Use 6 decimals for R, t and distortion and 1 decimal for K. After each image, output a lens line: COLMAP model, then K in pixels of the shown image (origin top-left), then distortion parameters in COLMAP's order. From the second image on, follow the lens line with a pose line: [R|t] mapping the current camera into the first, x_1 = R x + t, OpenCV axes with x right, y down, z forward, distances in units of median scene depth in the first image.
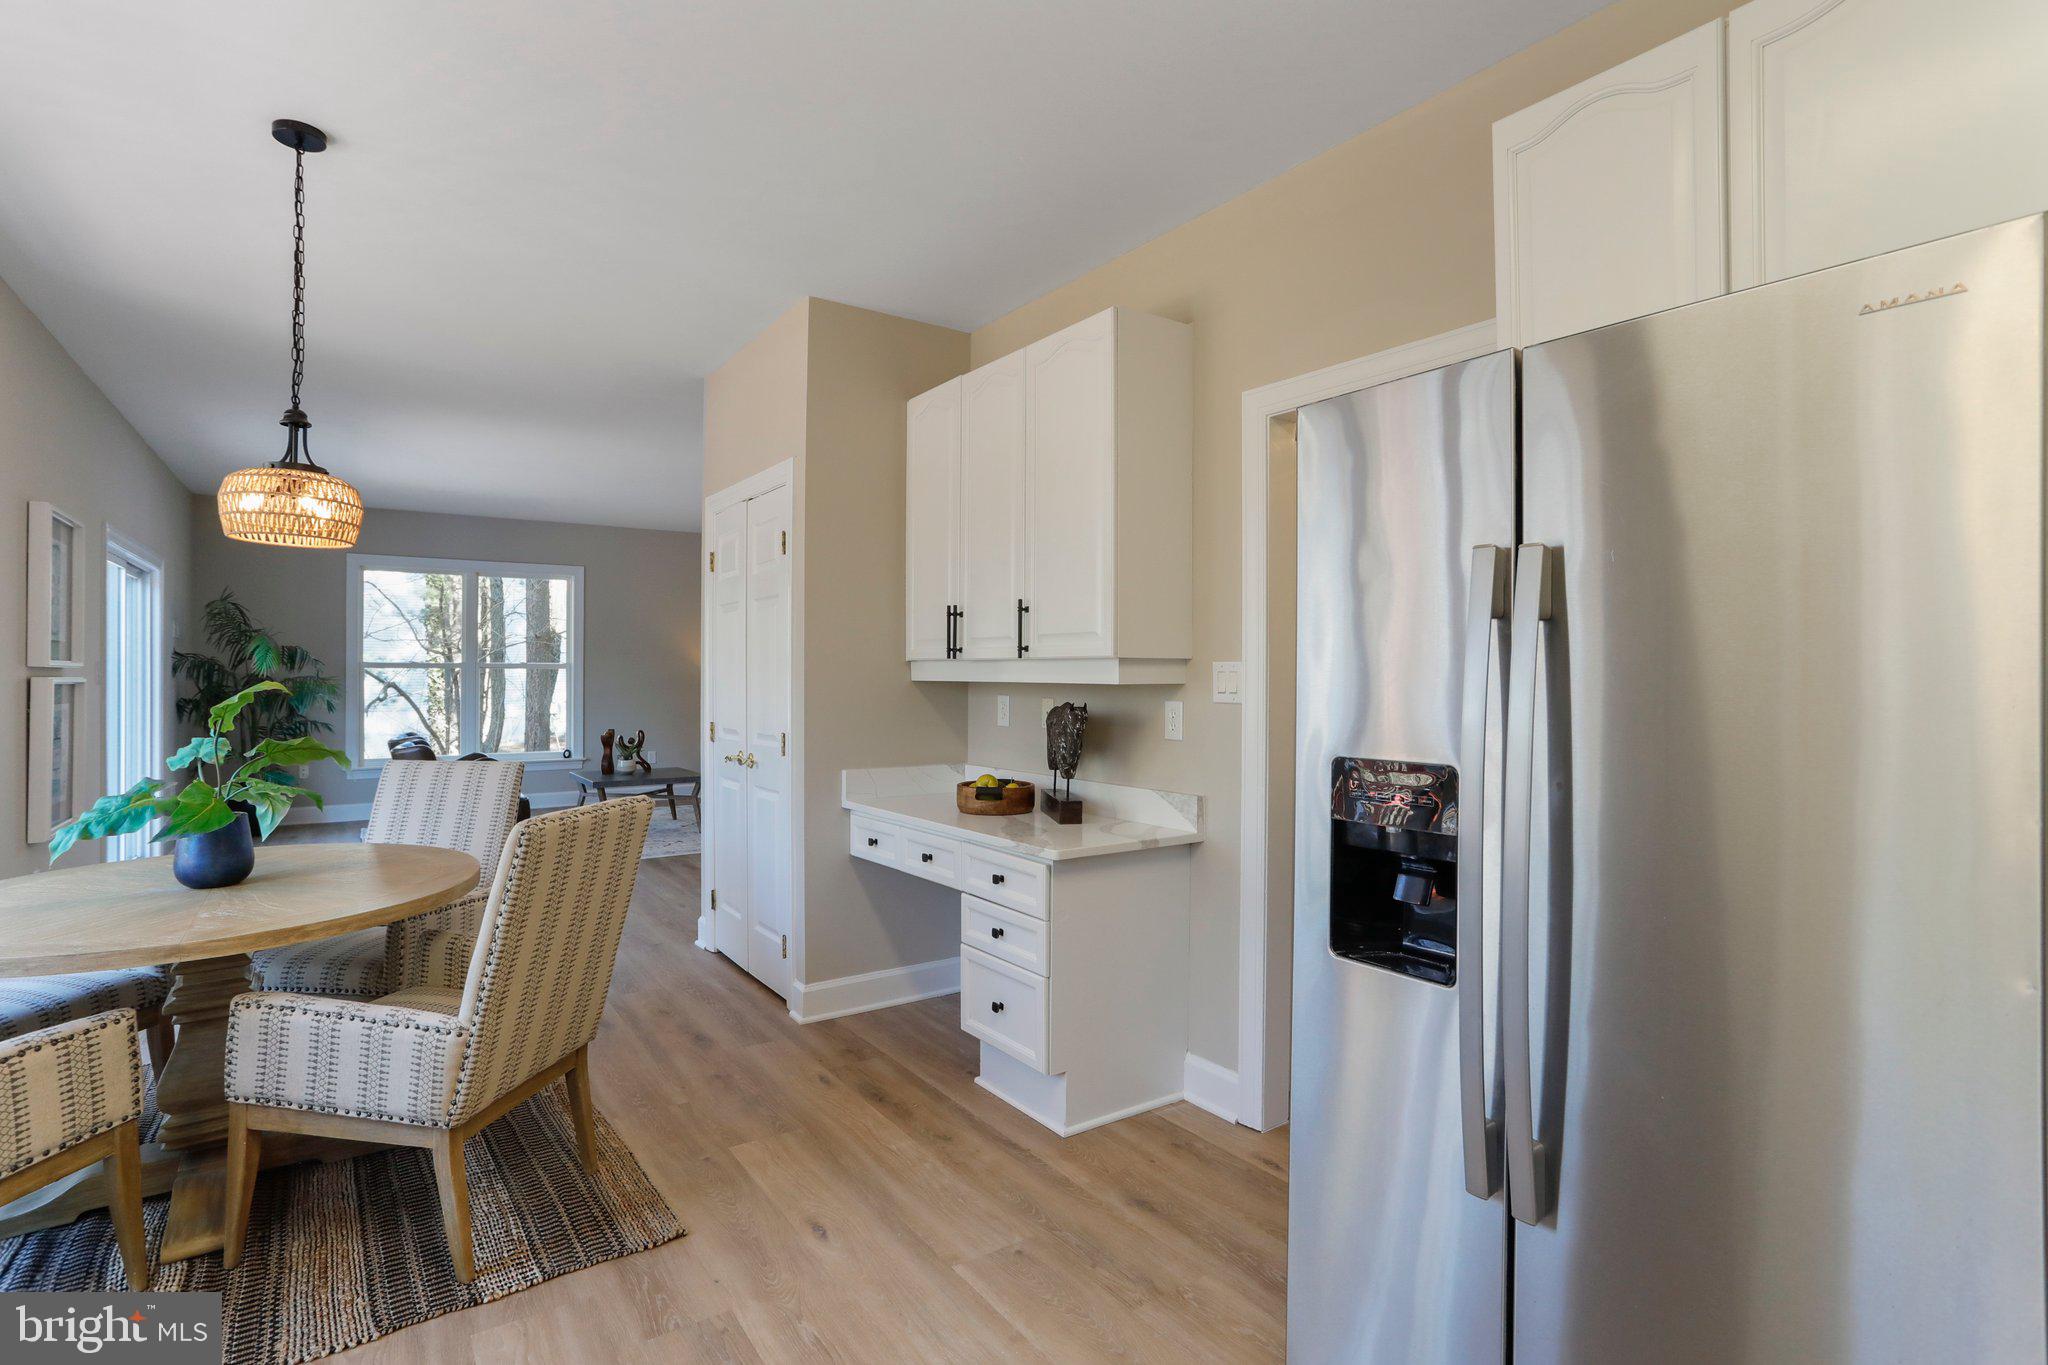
lens RADIAL K [[993.2, 0, 1020.4], [0, 993.2, 670.3], [0, 0, 1]] dist [-0.064754, 0.037450]
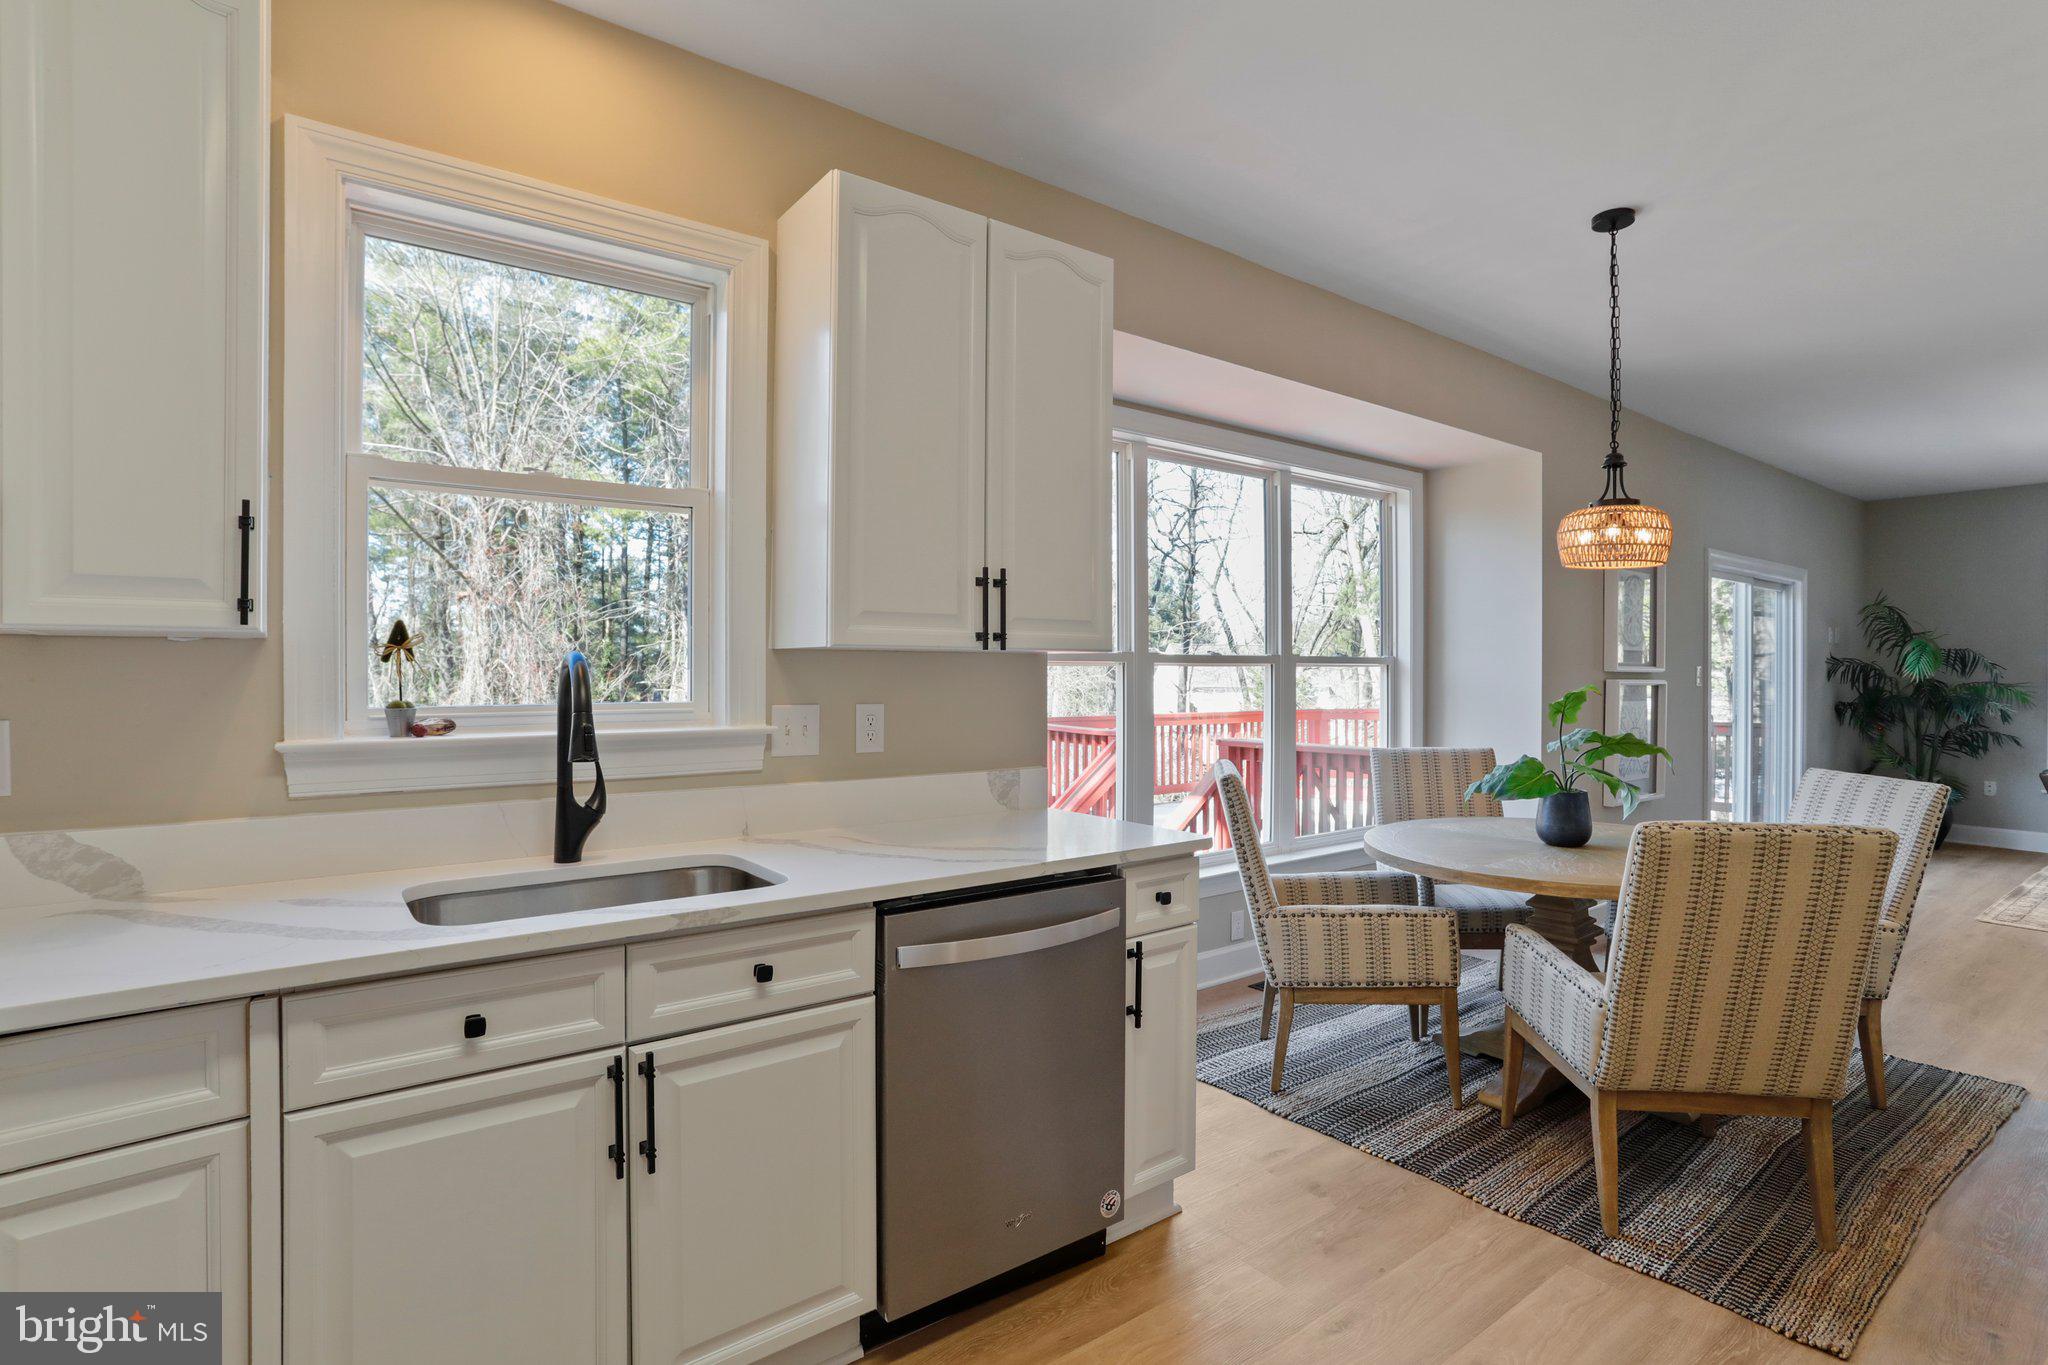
lens RADIAL K [[993.2, 0, 1020.4], [0, 993.2, 670.3], [0, 0, 1]] dist [-0.064754, 0.037450]
pose [[0.040861, -0.000455, -0.999165, 0.402214], [-0.003663, 0.999993, -0.000605, -0.003039], [0.999158, 0.003684, 0.040859, 0.233989]]
